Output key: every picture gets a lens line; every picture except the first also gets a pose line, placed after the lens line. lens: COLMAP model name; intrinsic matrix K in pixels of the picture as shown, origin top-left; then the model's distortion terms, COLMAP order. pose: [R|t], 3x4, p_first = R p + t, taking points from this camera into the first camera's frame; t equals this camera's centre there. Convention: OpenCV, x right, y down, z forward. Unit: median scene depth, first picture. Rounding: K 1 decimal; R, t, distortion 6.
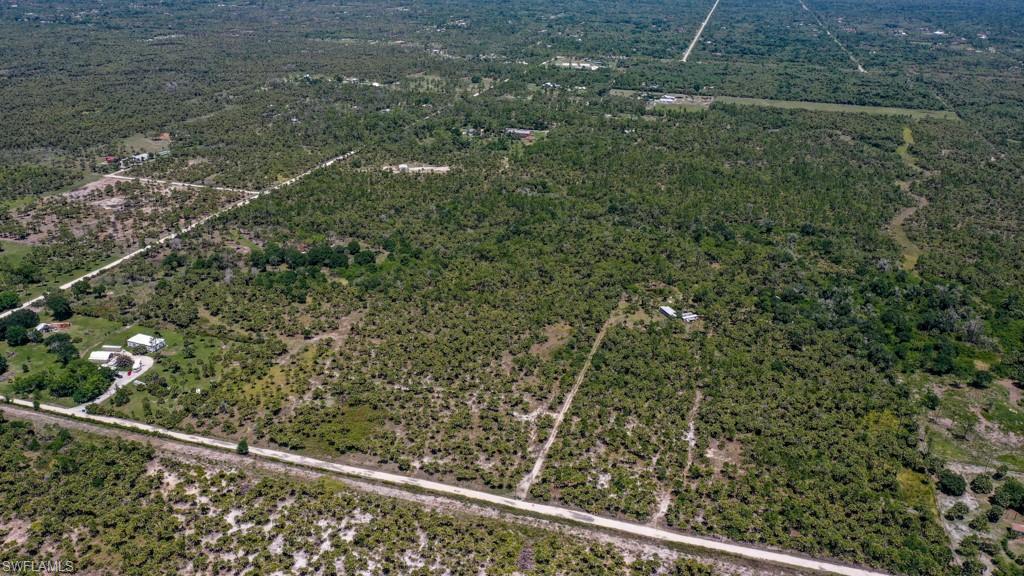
lens RADIAL K [[840.2, 0, 513.7], [0, 840.2, 288.5], [0, 0, 1]] dist [0.002679, -0.005237]
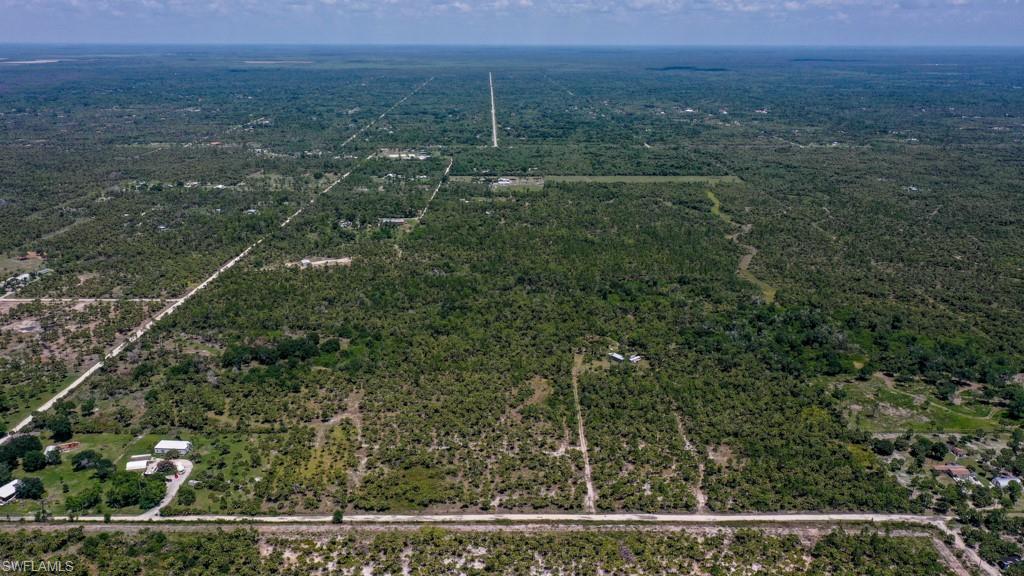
lens RADIAL K [[840.2, 0, 508.7], [0, 840.2, 288.7], [0, 0, 1]] dist [0.002679, -0.005237]
pose [[0.955508, -0.103059, 0.276376, -0.305851], [0.128598, 0.988789, -0.075885, 0.002789], [-0.265457, 0.108051, 0.958049, -0.129476]]
